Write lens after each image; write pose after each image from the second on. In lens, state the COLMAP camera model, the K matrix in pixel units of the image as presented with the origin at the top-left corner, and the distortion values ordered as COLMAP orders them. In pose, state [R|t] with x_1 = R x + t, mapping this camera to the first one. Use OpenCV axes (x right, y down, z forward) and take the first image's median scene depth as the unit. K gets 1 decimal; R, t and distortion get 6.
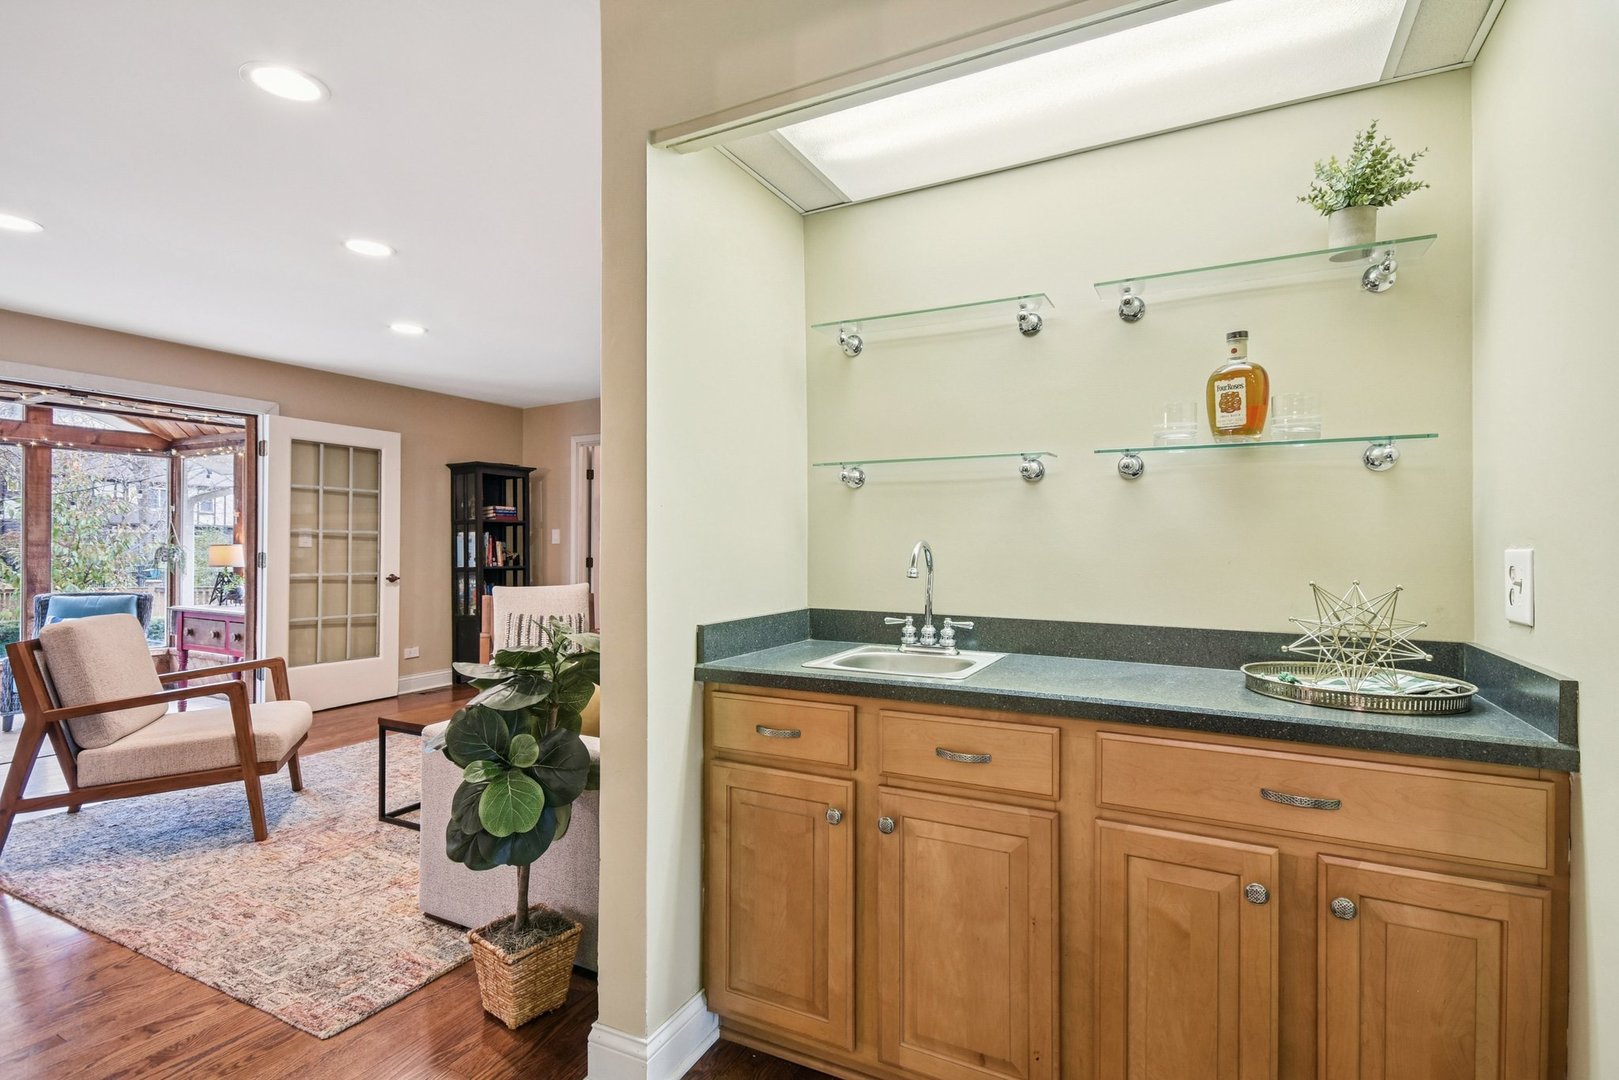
lens RADIAL K [[796.5, 0, 799.0], [0, 796.5, 542.8], [0, 0, 1]] dist [0.015580, -0.000008]
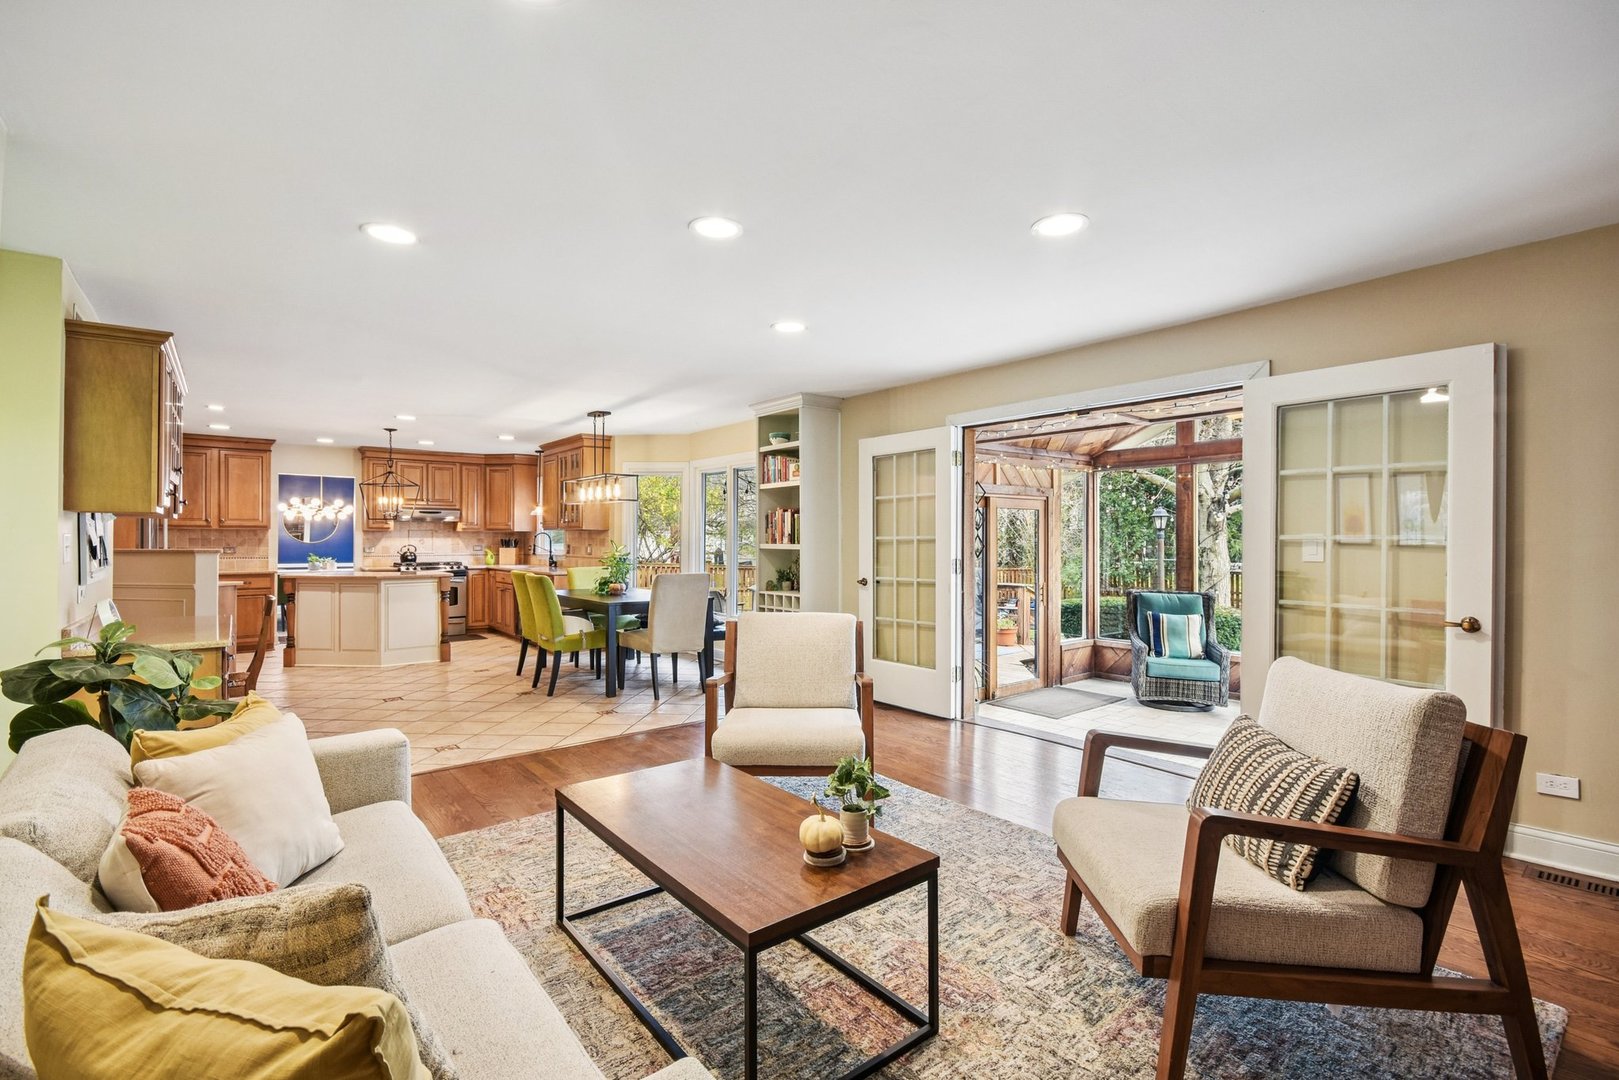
lens RADIAL K [[721.8, 0, 822.0], [0, 721.8, 539.5], [0, 0, 1]] dist [-0.000740, -0.004593]
pose [[-0.370486, -0.002537, -0.928835, 0.104049], [0.002010, 0.999992, -0.003534, -0.011660], [0.928836, -0.003176, -0.370478, 0.864506]]
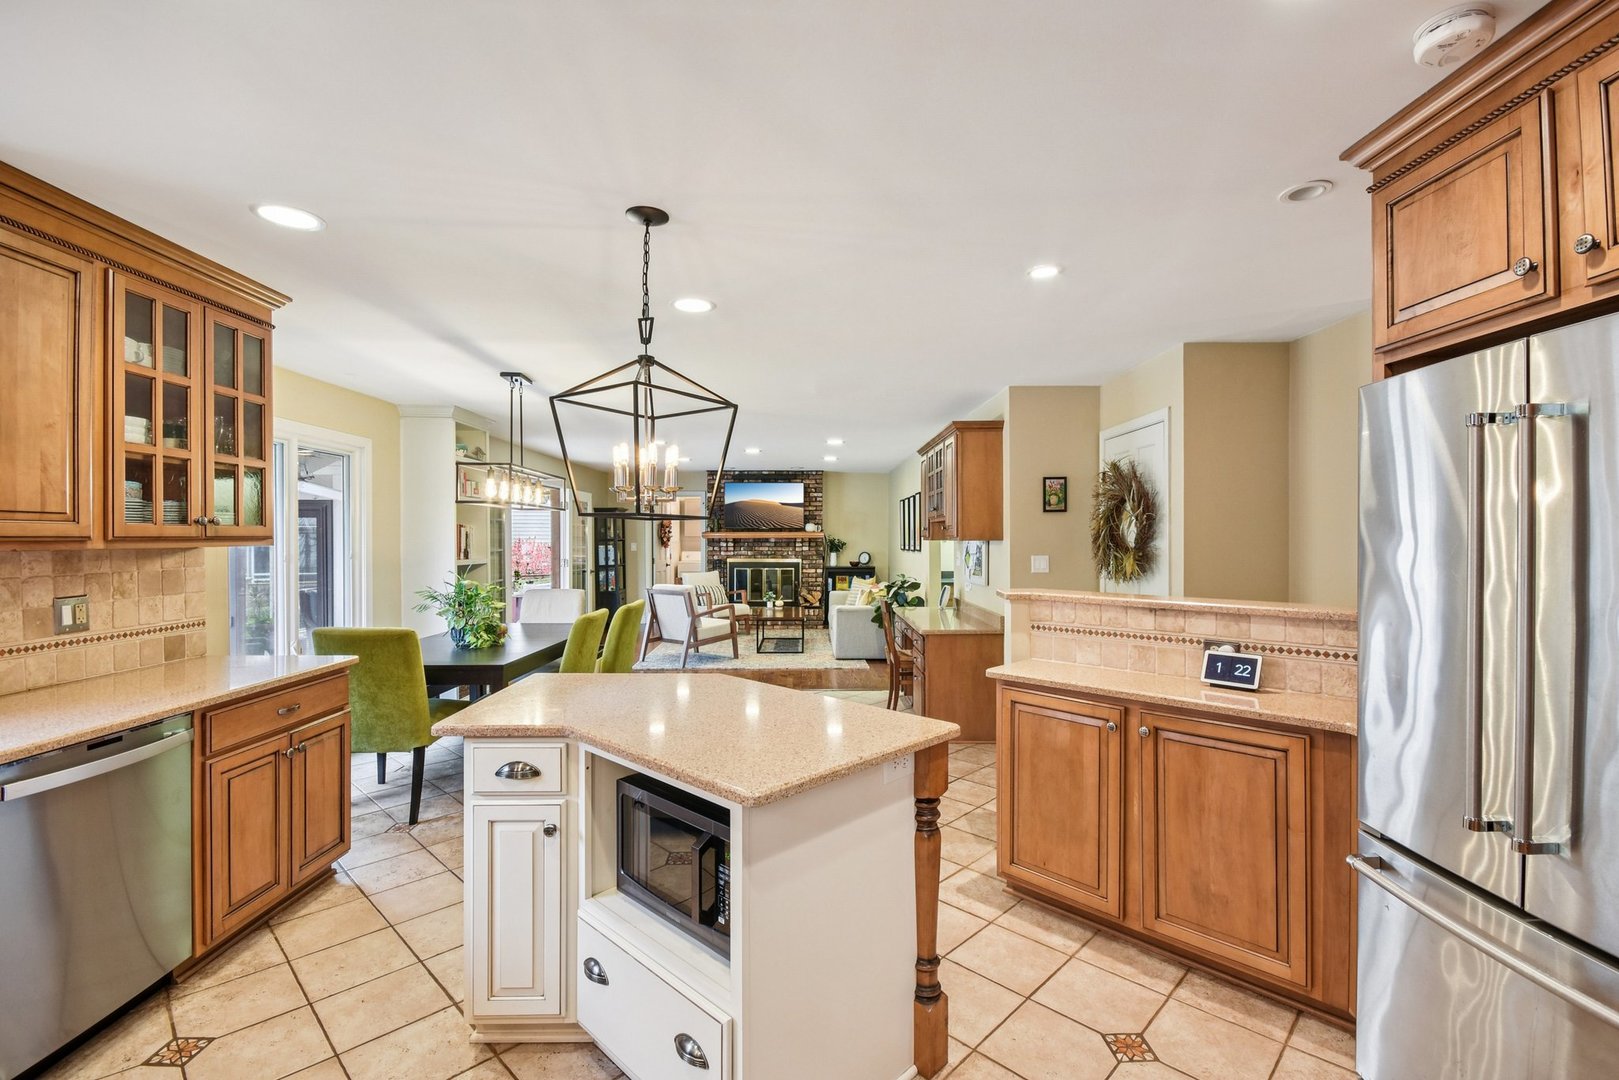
lens RADIAL K [[721.8, 0, 817.8], [0, 721.8, 544.9], [0, 0, 1]] dist [-0.000740, -0.004593]
pose [[0.866941, -0.007718, 0.498352, -0.986734], [0.000376, 0.999890, 0.014830, -0.047138], [-0.498411, -0.012669, 0.866848, -0.812827]]
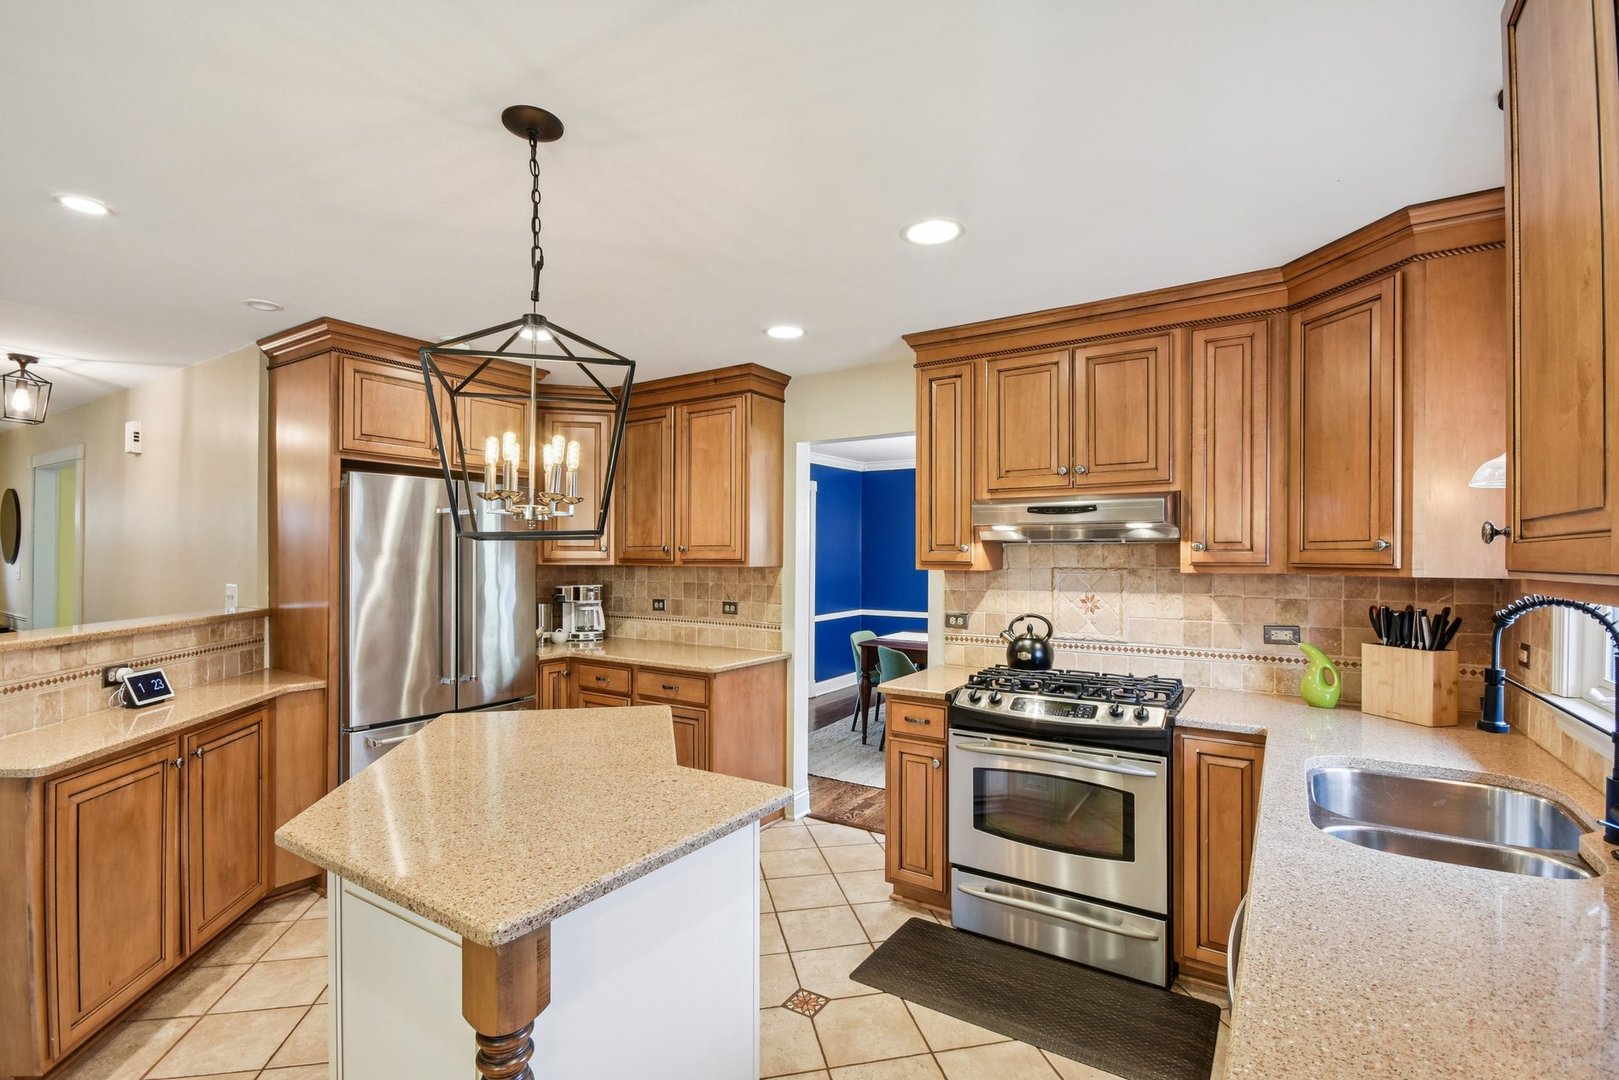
lens RADIAL K [[721.8, 0, 818.0], [0, 721.8, 557.7], [0, 0, 1]] dist [-0.000740, -0.004593]
pose [[-0.997648, -0.005586, 0.068313, -1.007175], [-0.005938, 0.999970, -0.004949, -0.047378], [-0.068283, -0.005343, -0.997652, -0.124167]]
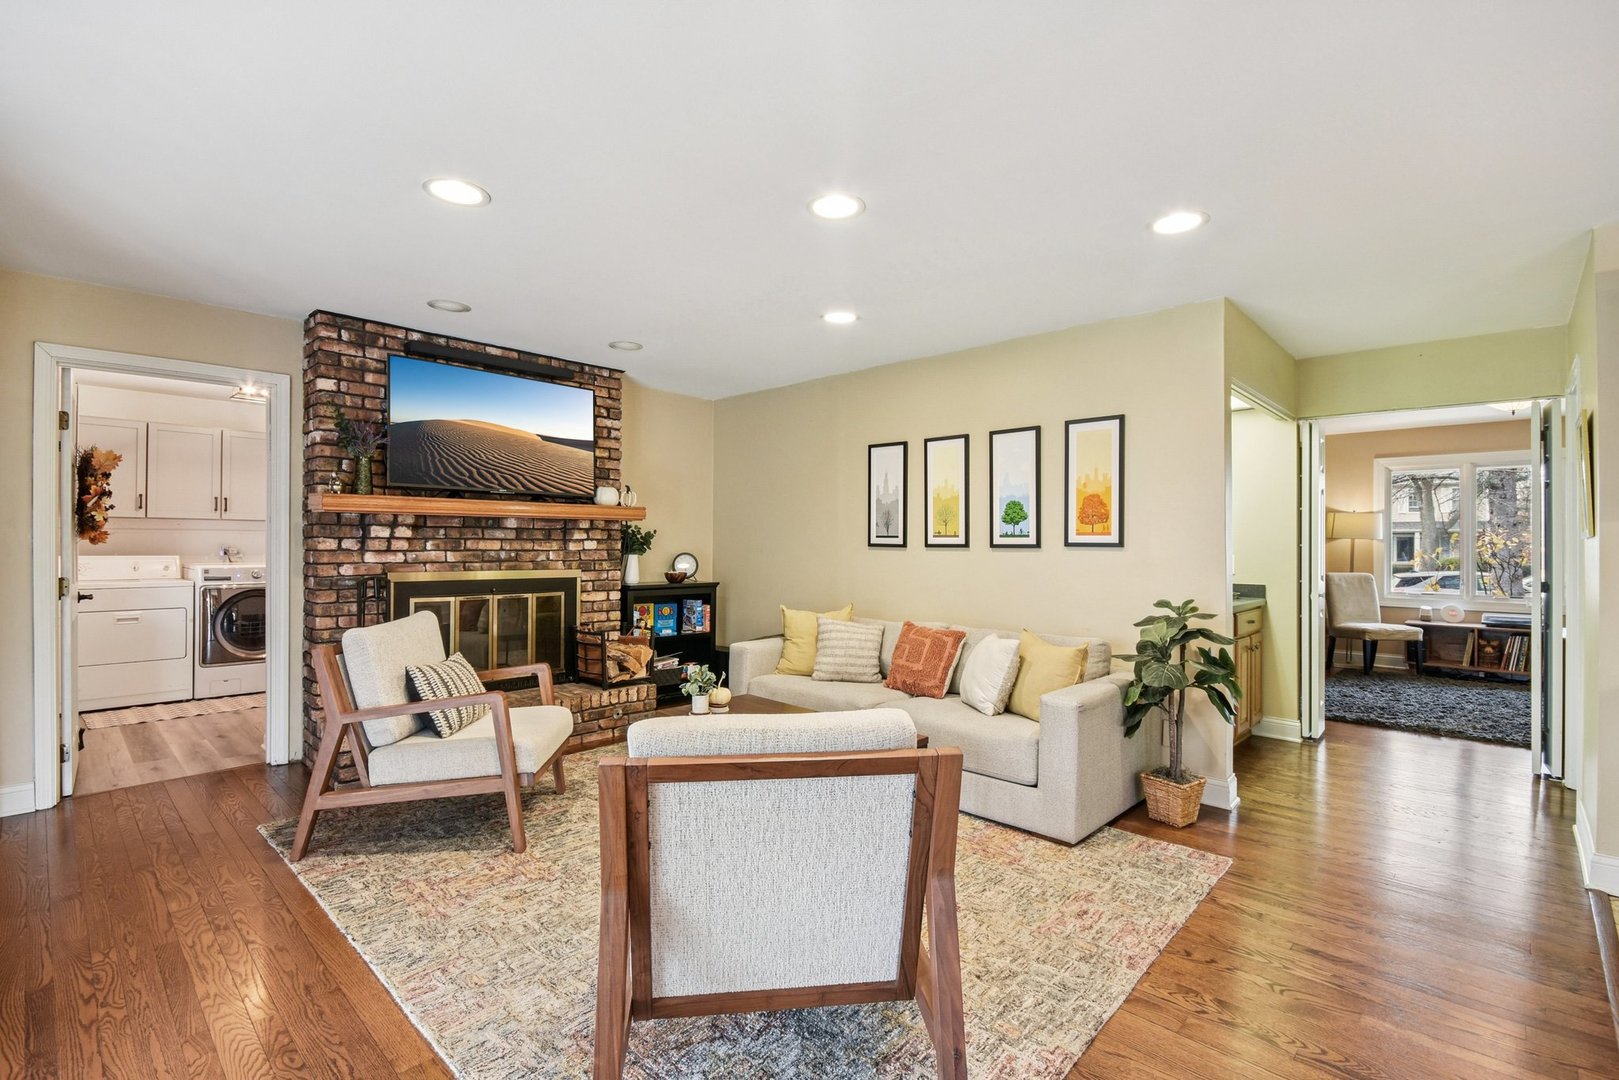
lens RADIAL K [[730.4, 0, 813.8], [0, 730.4, 545.8], [0, 0, 1]] dist [-0.000107, -0.002993]
pose [[0.255536, -0.003498, 0.966793, -0.785031], [-0.009599, 0.999935, 0.006155, -0.013176], [-0.966752, -0.010853, 0.255485, 0.505547]]
